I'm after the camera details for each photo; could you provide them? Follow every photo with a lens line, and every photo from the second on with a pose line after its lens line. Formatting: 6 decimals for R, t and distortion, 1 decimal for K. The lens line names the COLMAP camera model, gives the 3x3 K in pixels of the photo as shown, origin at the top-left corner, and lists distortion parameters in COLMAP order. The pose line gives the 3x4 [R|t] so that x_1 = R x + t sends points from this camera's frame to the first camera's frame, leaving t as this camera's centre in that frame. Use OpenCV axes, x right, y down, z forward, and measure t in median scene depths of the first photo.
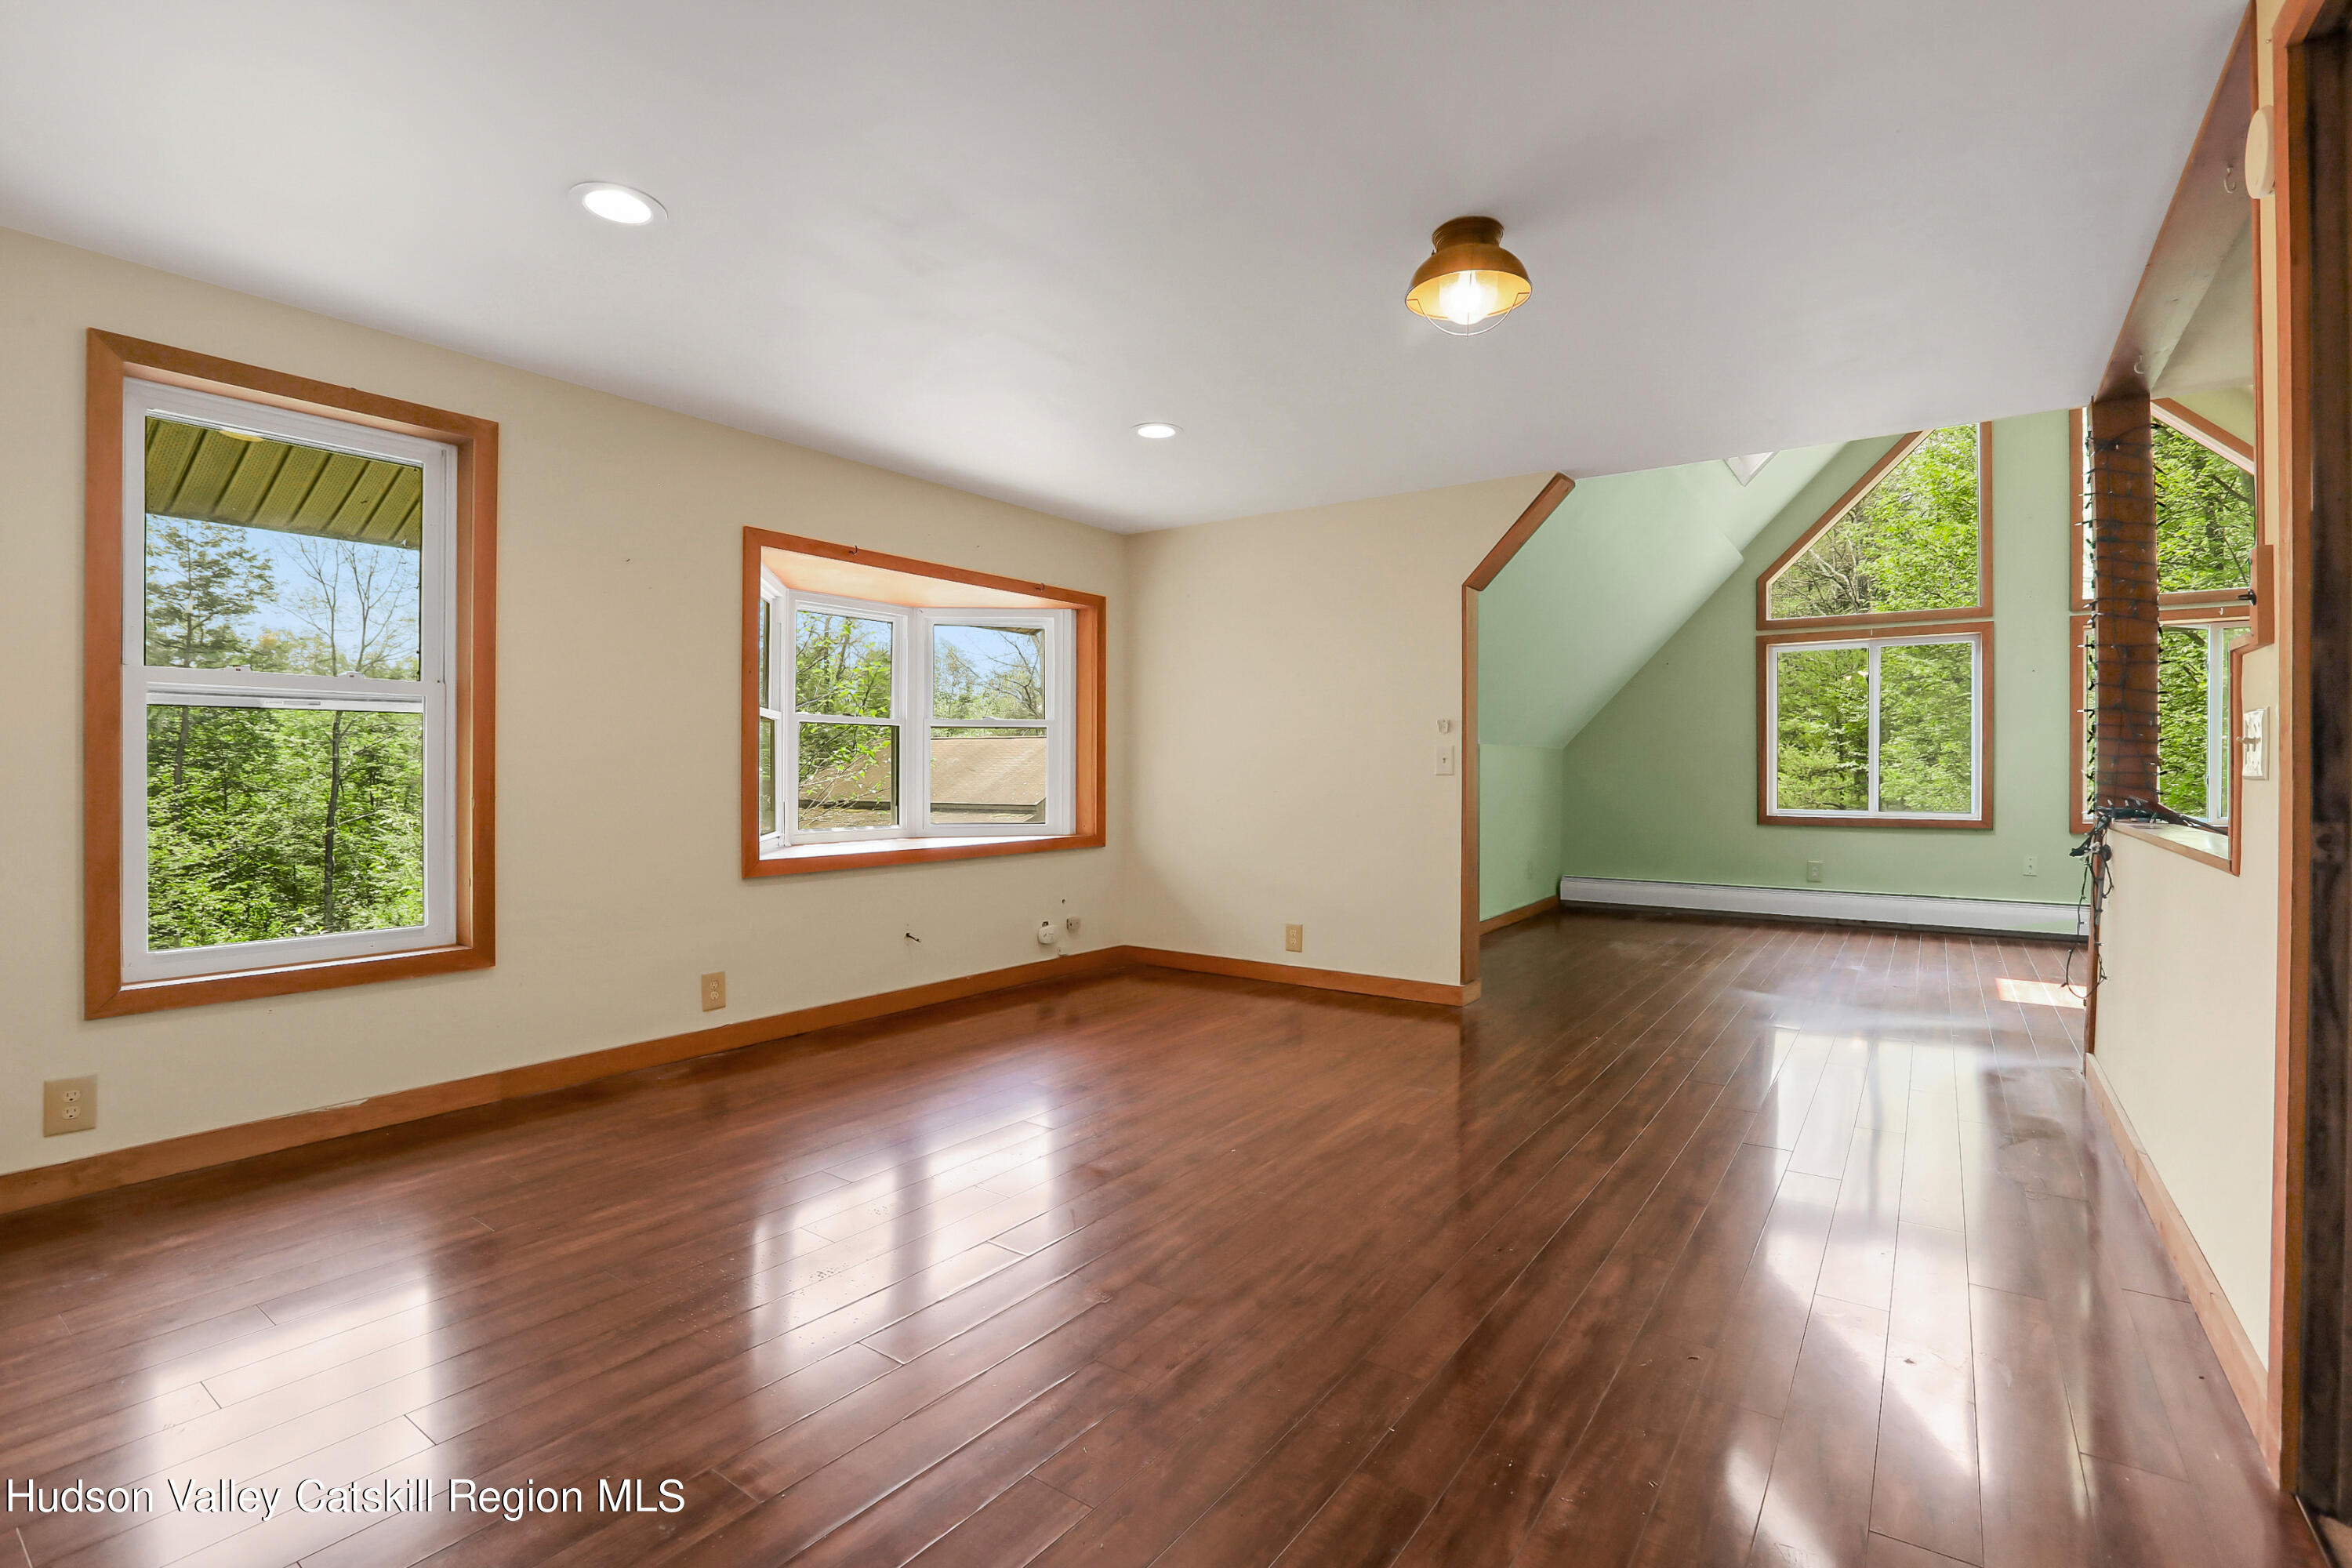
lens RADIAL K [[1073.3, 0, 1159.4], [0, 1073.3, 760.6], [0, 0, 1]] dist [-0.018800, 0.000187]
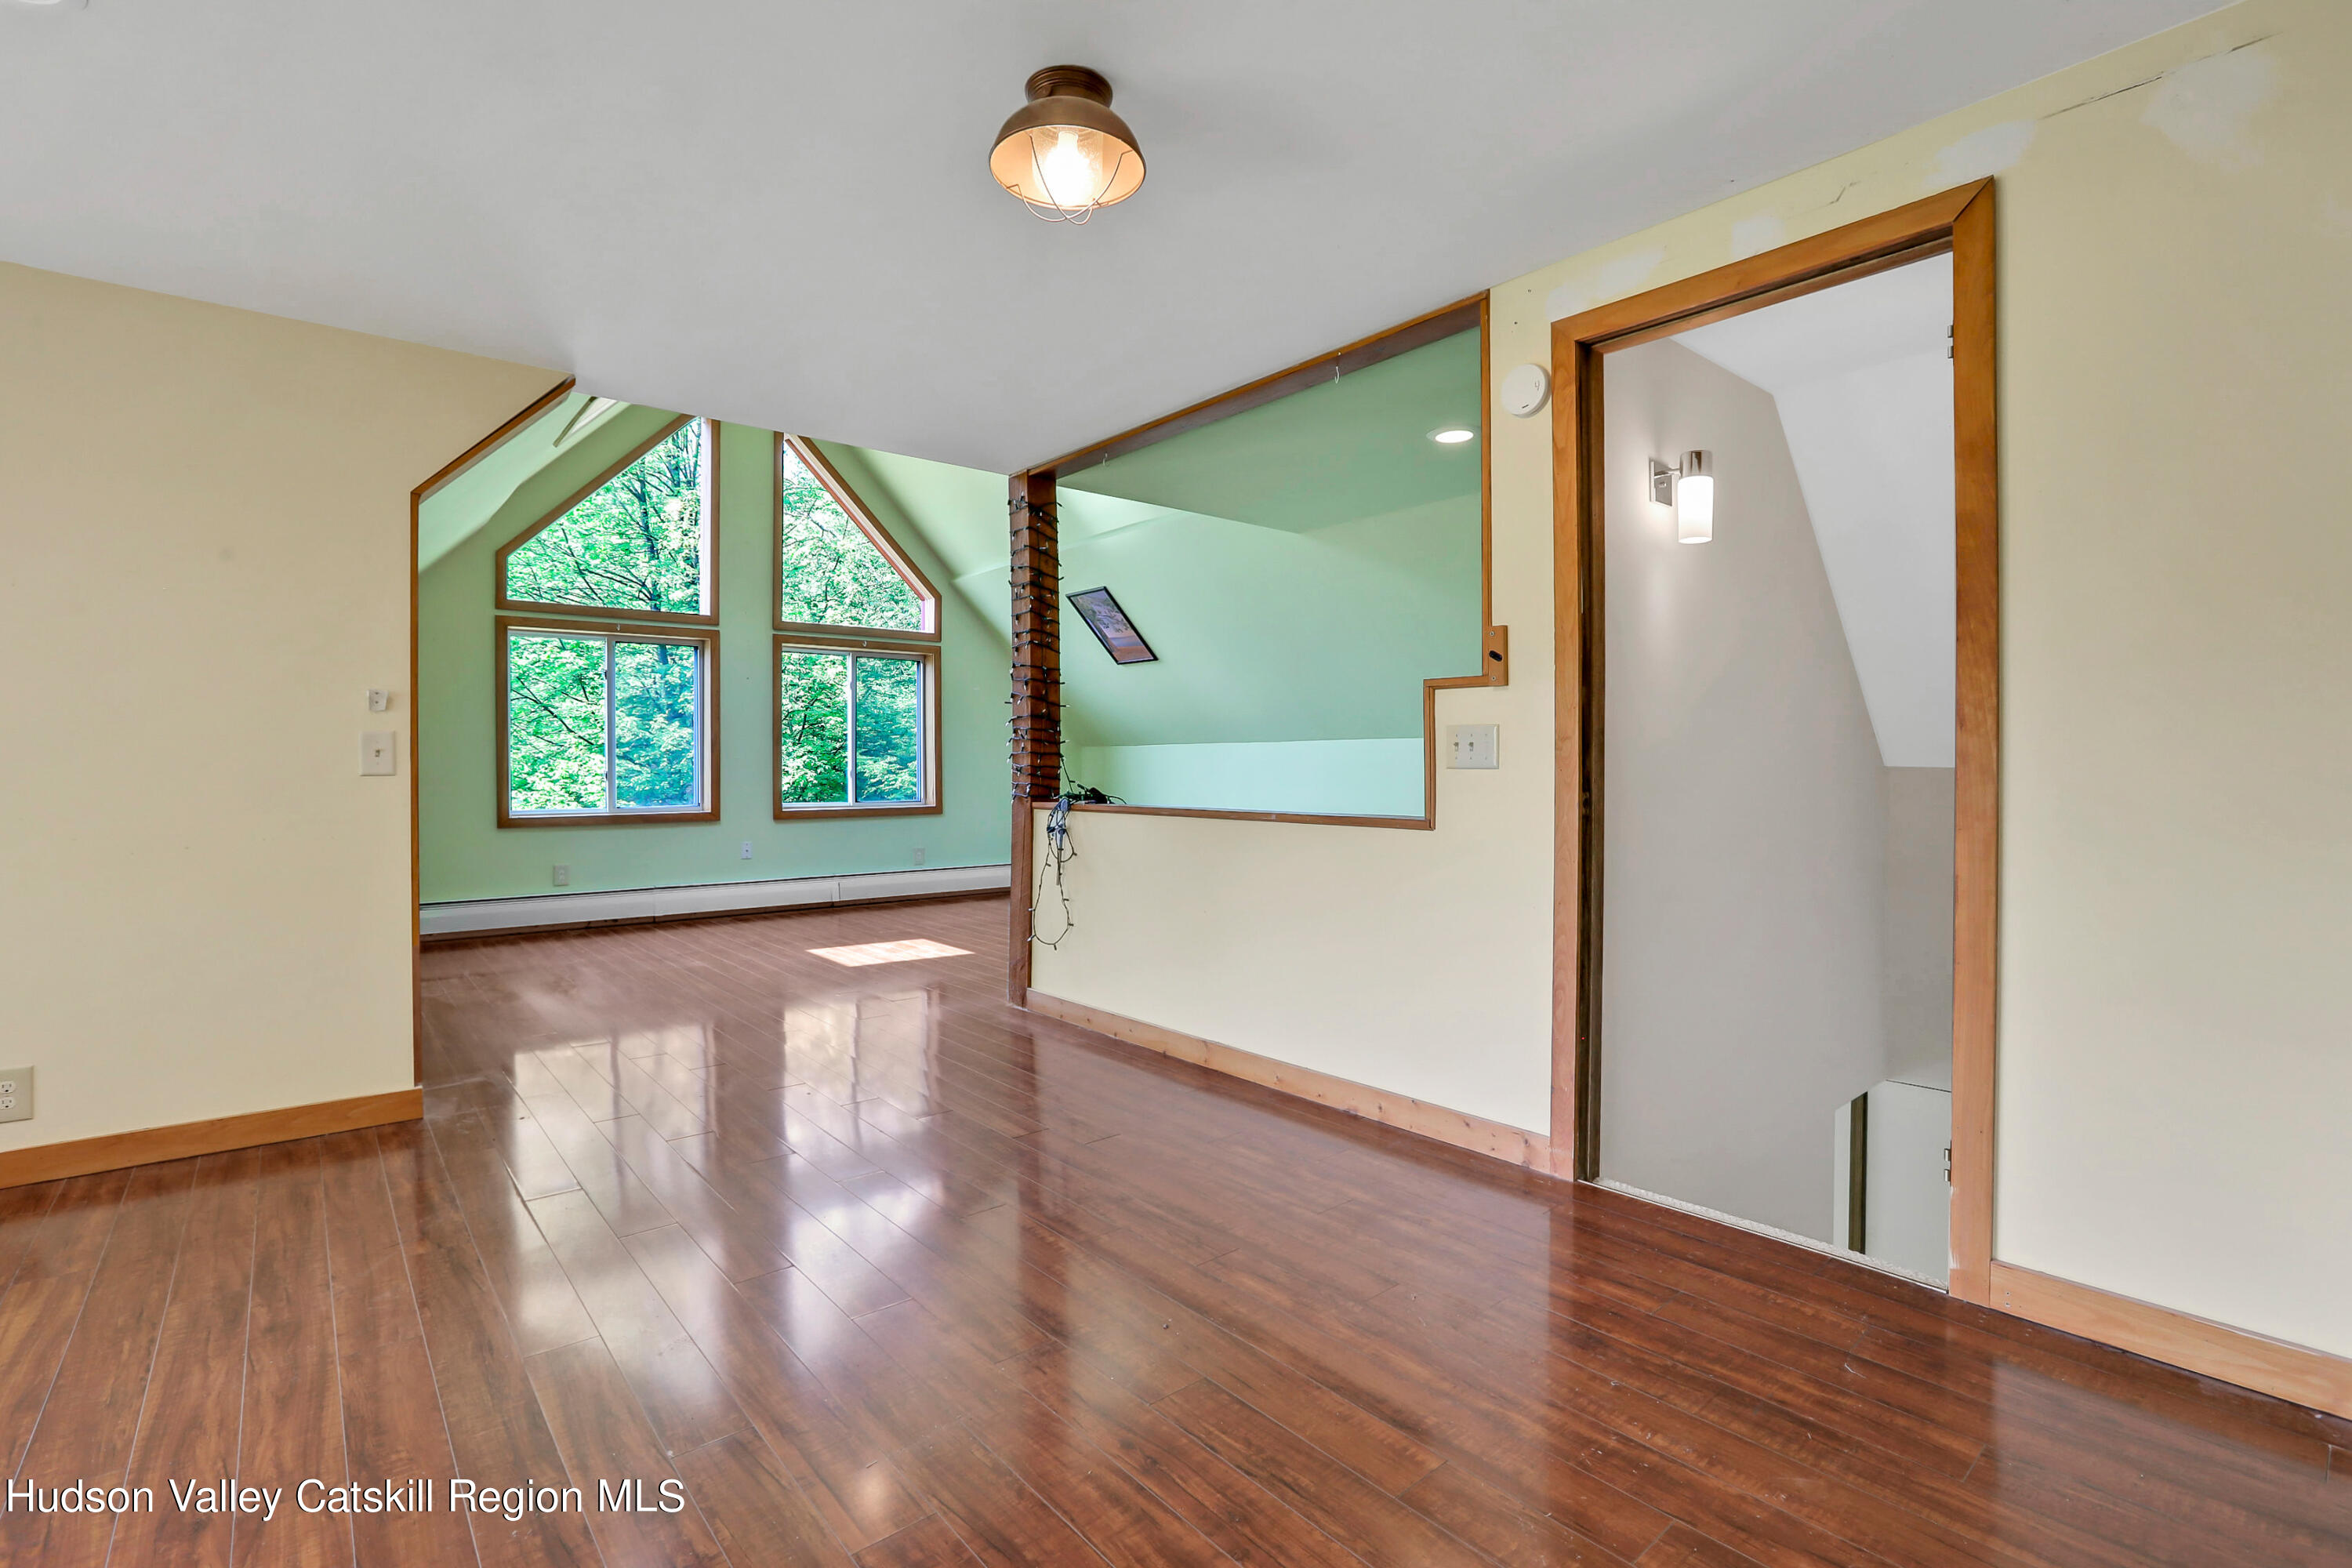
lens RADIAL K [[1073.3, 0, 1157.0], [0, 1073.3, 769.8], [0, 0, 1]] dist [-0.018800, 0.000187]
pose [[0.256422, -0.010044, 0.966513, -0.290974], [-0.000343, 0.999945, 0.010482, 0.003680], [-0.966565, -0.003019, 0.256404, 0.450176]]
